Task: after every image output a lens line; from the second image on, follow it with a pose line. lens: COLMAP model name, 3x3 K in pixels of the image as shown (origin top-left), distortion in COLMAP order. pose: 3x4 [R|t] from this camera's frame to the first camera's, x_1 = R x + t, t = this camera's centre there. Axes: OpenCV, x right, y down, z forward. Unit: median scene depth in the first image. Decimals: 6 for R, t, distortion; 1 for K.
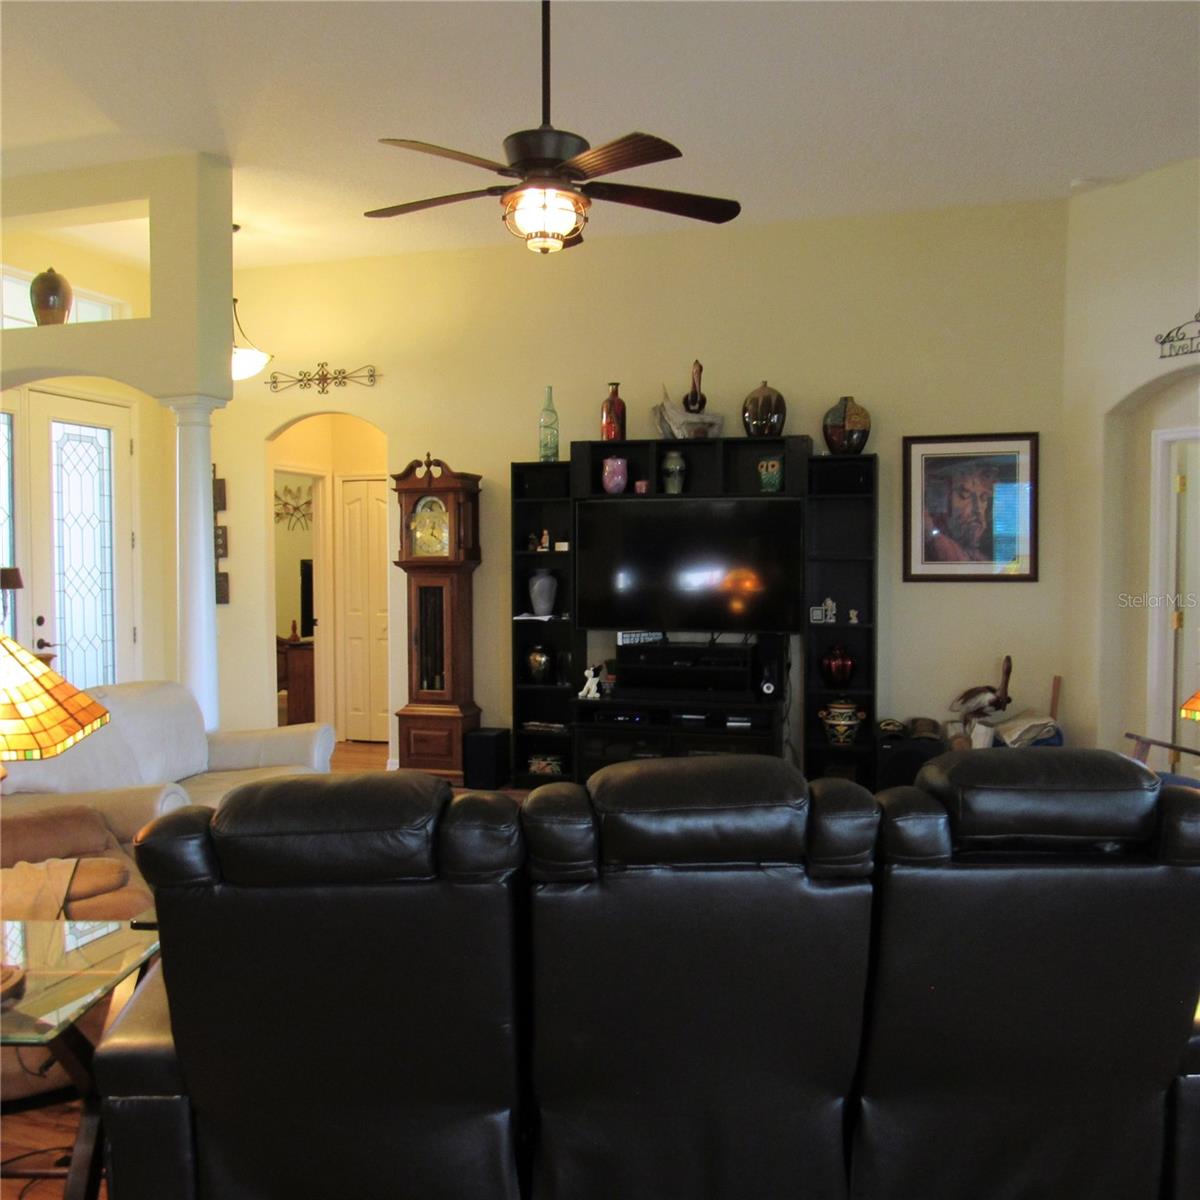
lens RADIAL K [[1163.5, 0, 600.0], [0, 1163.5, 600.0], [0, 0, 1]] dist [-0.020557, 0.011229]
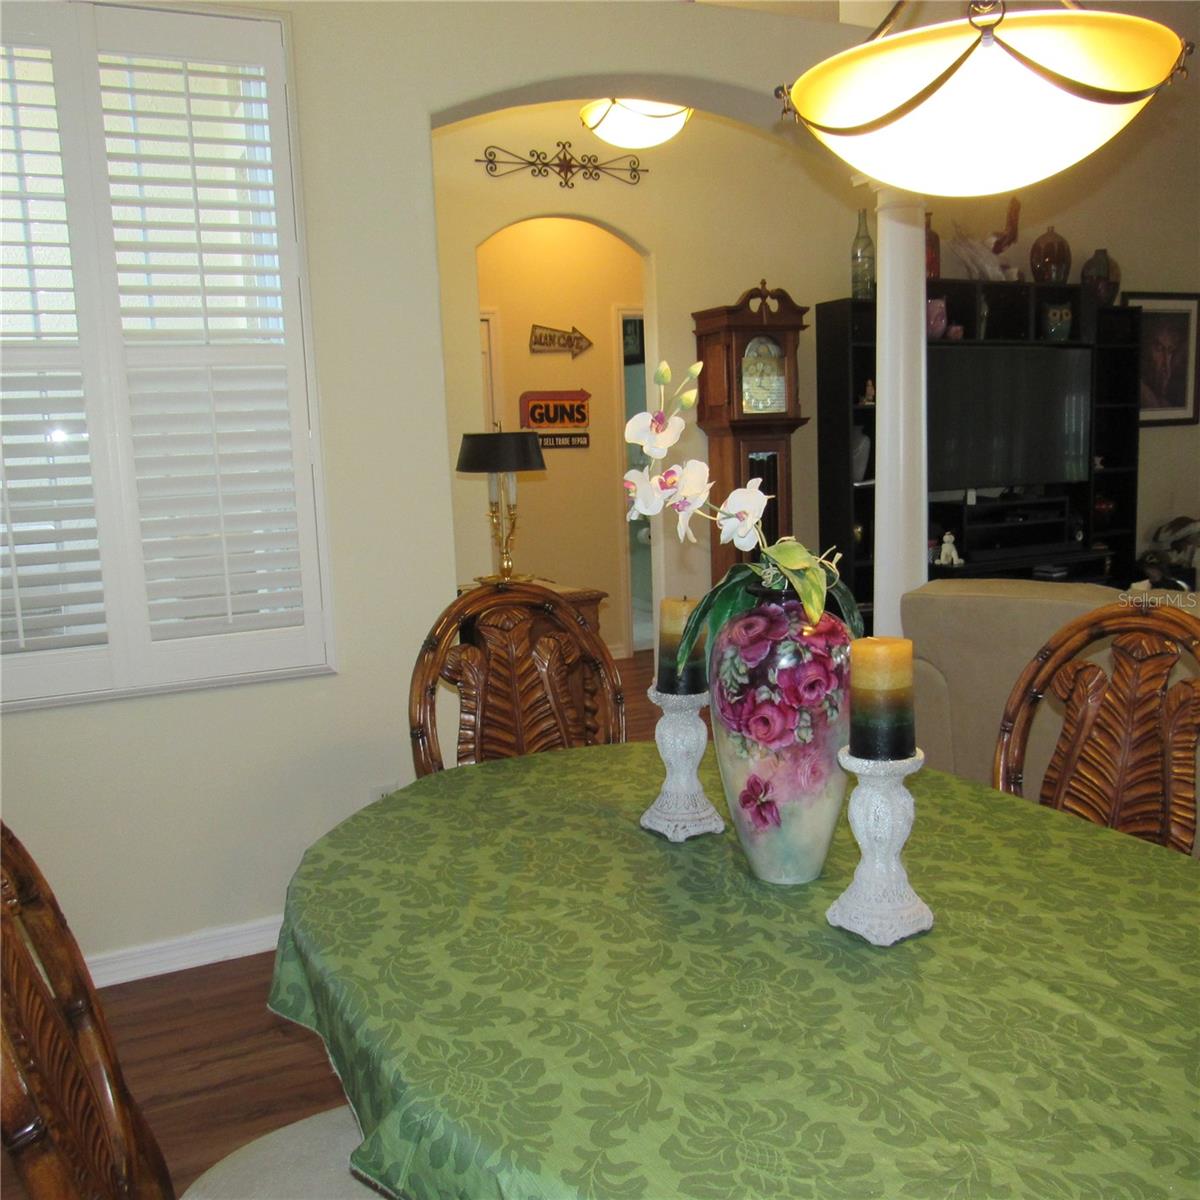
lens RADIAL K [[1163.5, 0, 600.0], [0, 1163.5, 600.0], [0, 0, 1]] dist [-0.020557, 0.011229]
pose [[0.736555, -0.121895, 0.665303, -0.819434], [0.056900, 0.991307, 0.118630, -0.012458], [-0.673980, -0.049522, 0.737088, 0.511737]]
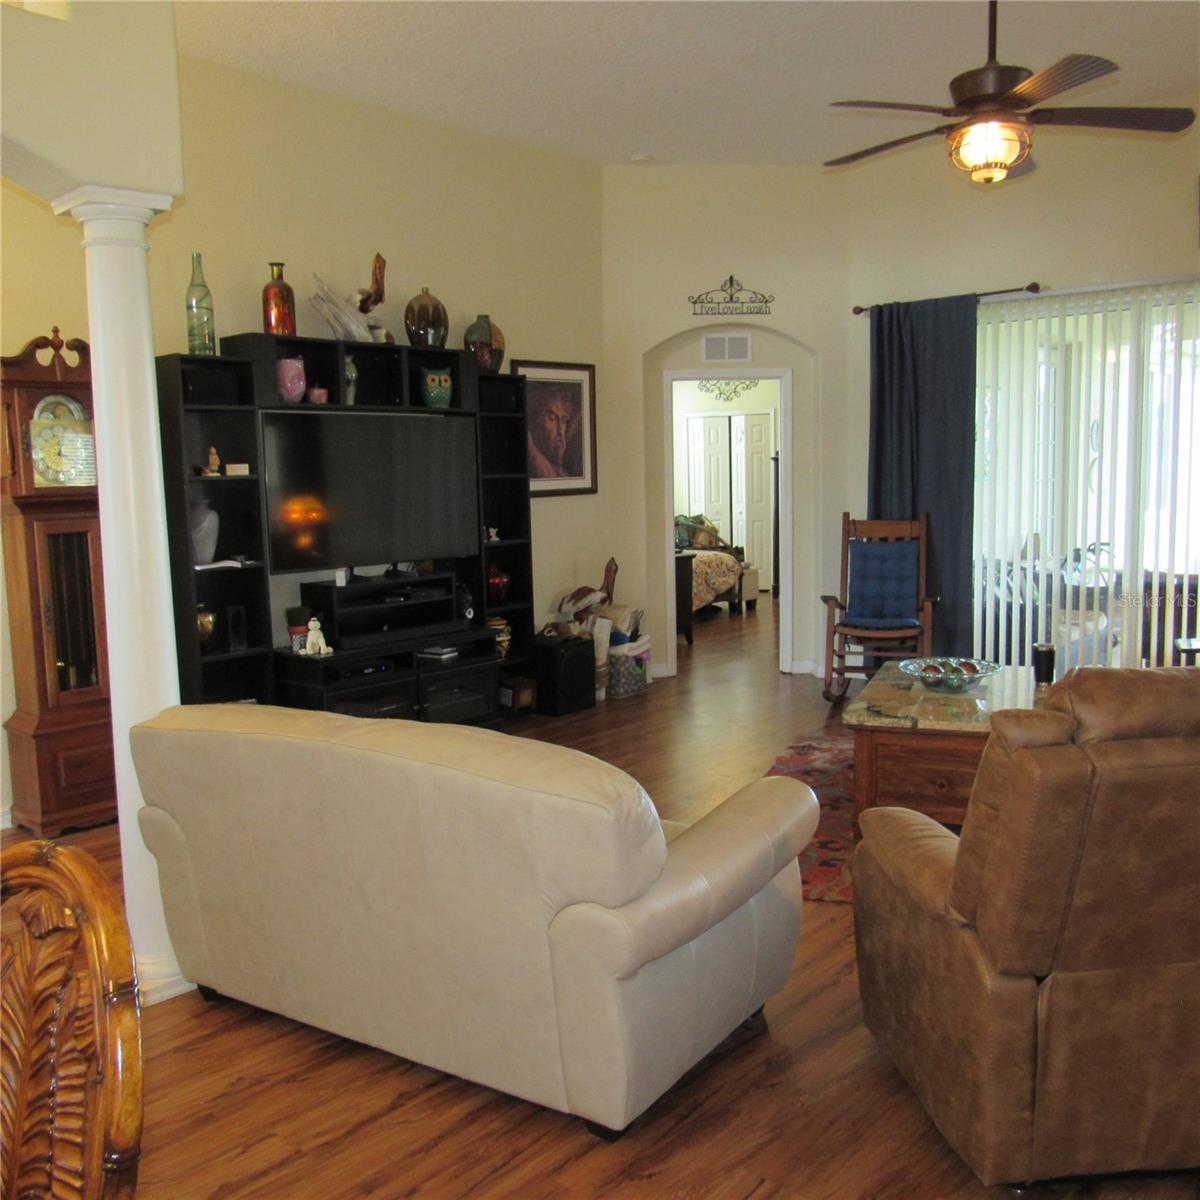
lens RADIAL K [[1163.5, 0, 600.0], [0, 1163.5, 600.0], [0, 0, 1]] dist [-0.020557, 0.011229]
pose [[0.424769, -0.112118, 0.898332, -0.651970], [0.055231, 0.993662, 0.097900, -0.022772], [-0.903615, 0.008031, 0.428269, 0.471392]]
